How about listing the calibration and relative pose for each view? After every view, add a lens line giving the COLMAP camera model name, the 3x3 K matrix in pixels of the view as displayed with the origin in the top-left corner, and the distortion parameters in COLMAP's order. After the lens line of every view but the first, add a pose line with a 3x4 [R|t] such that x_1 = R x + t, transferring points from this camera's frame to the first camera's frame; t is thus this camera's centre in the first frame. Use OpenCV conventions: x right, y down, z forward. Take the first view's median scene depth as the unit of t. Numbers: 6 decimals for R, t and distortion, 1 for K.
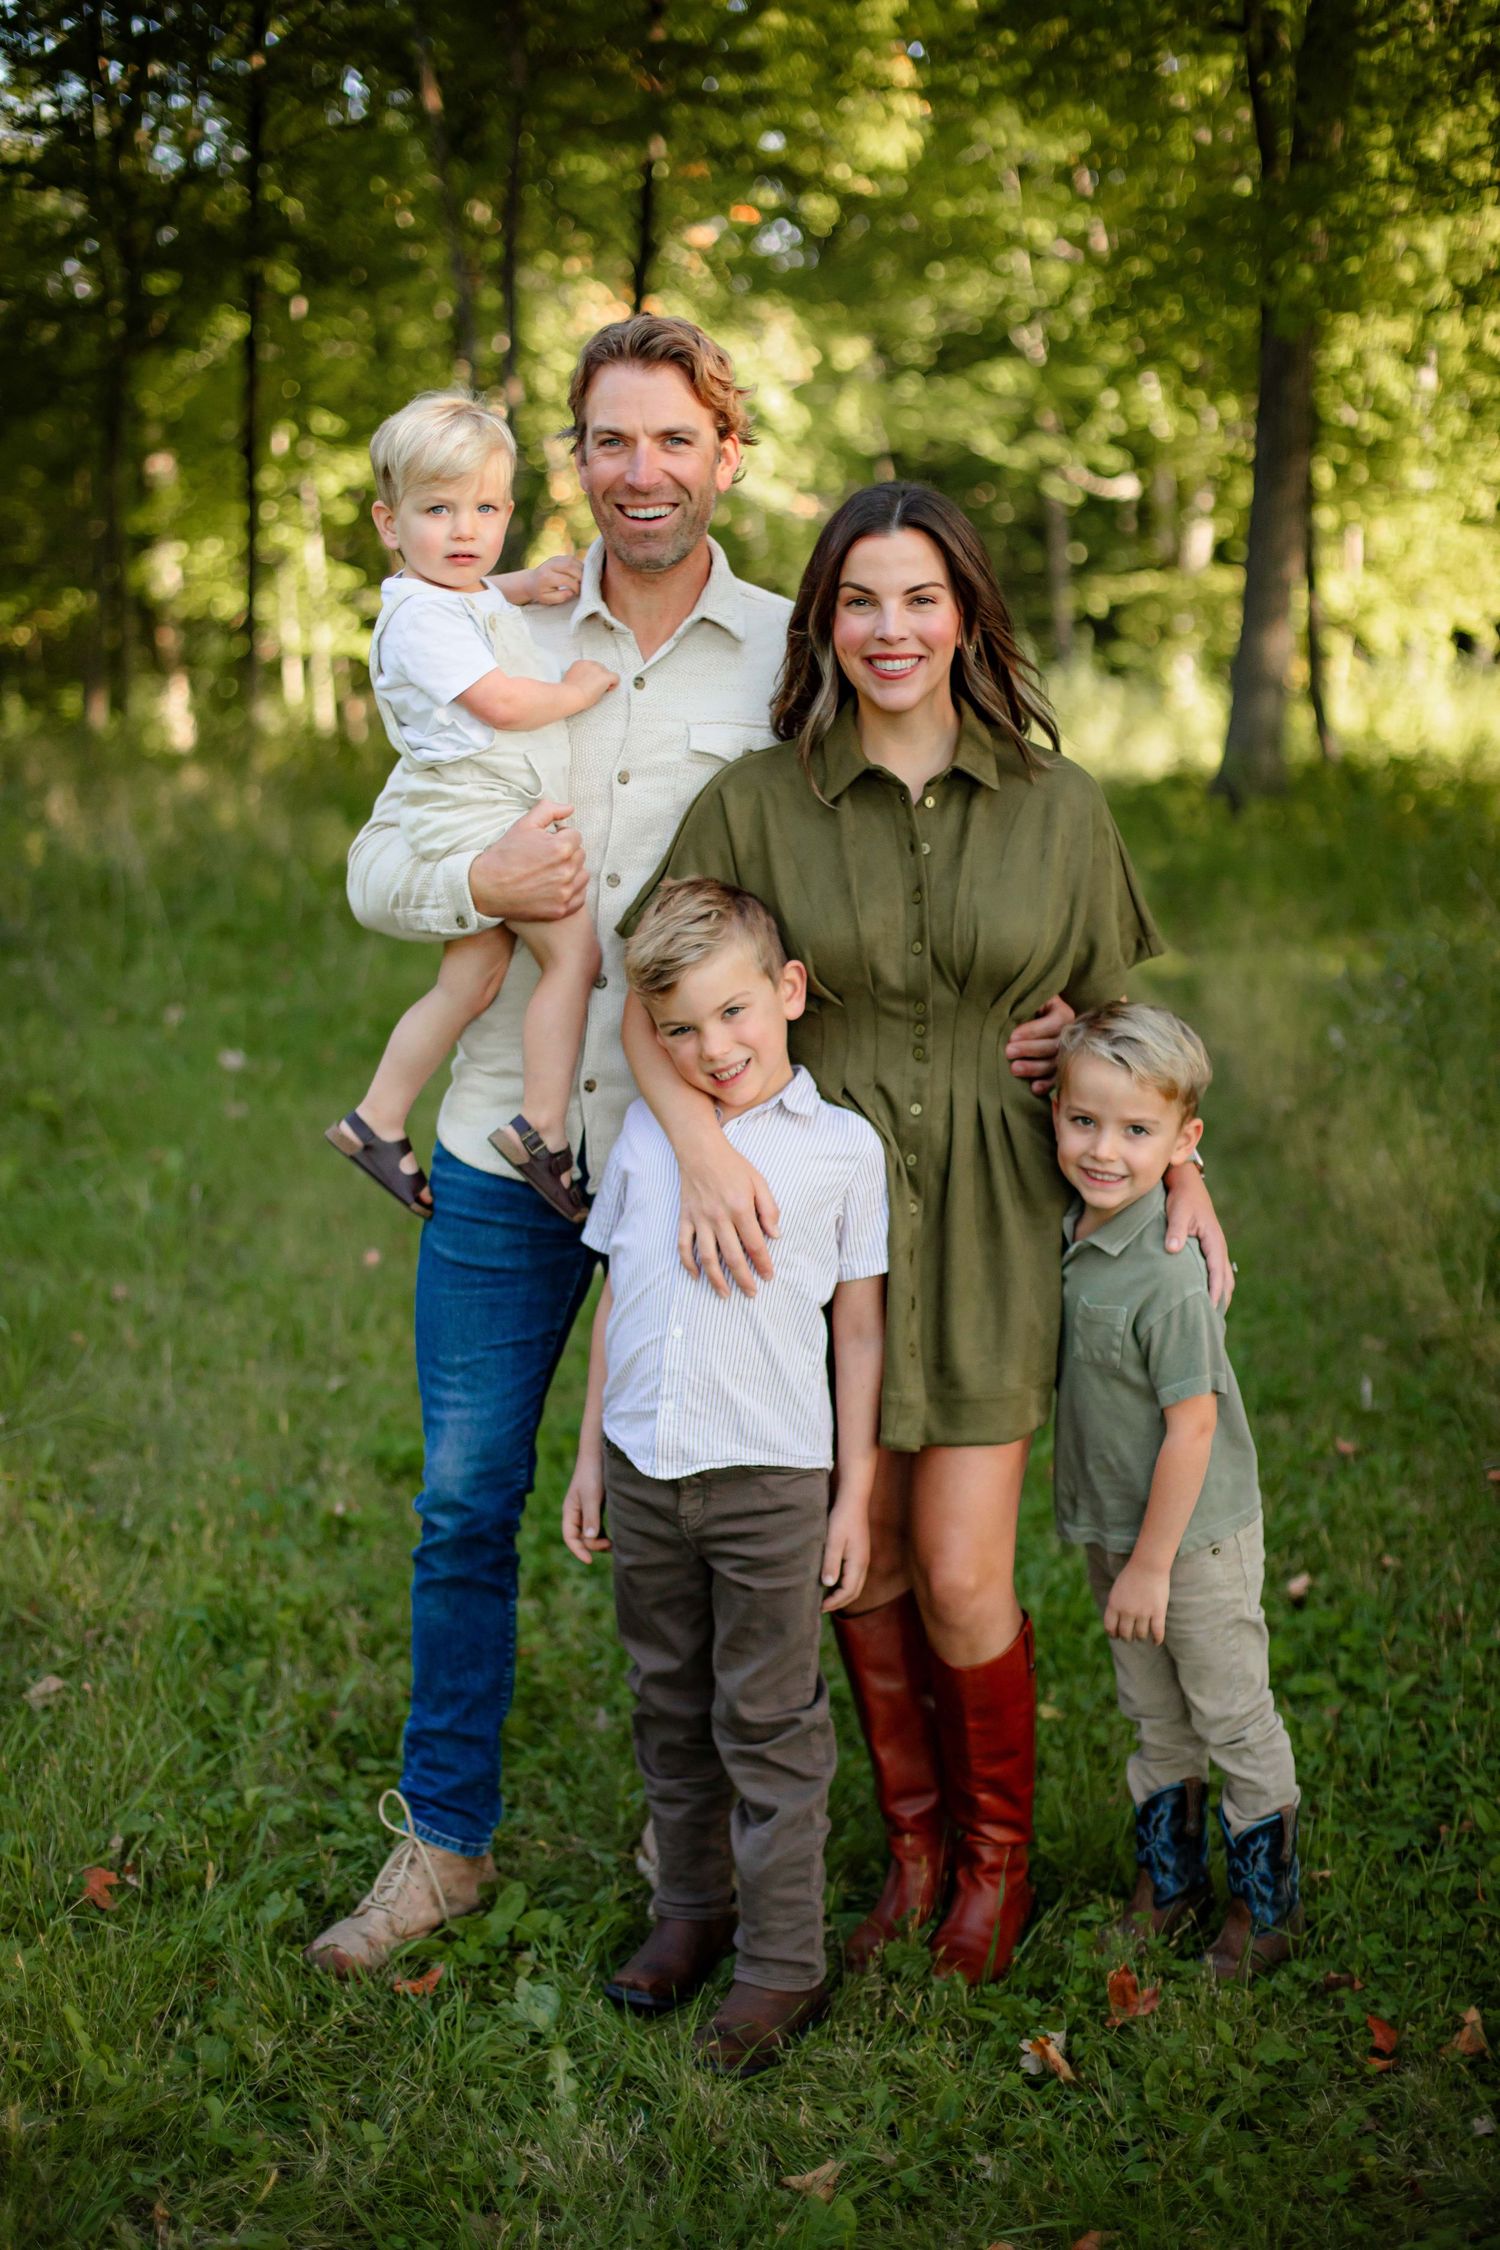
lens RADIAL K [[3741.8, 0, 750.8], [0, 3741.8, 1122.9], [0, 0, 1]] dist [0.017416, 0.000000]
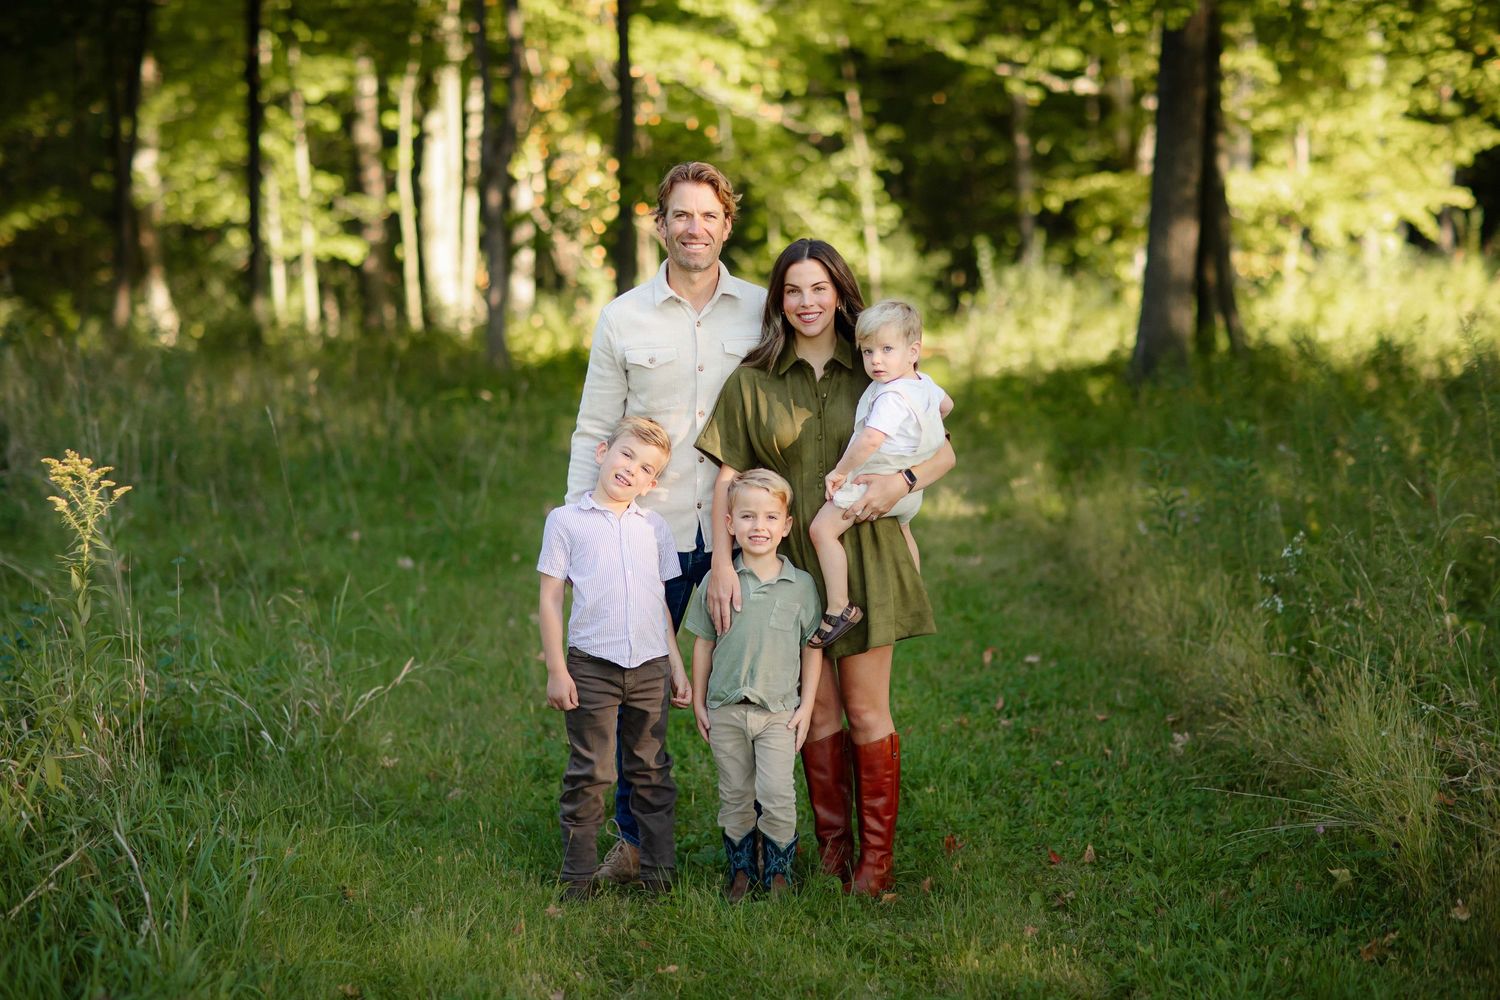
lens RADIAL K [[4258.6, 0, 747.5], [0, 4258.6, 502.0], [0, 0, 1]] dist [0.140816, 0.000000]
pose [[0.999913, -0.010361, 0.008103, -0.002264], [0.010844, 0.998020, -0.061948, 0.015899], [-0.007445, 0.062030, 0.998046, -0.166283]]
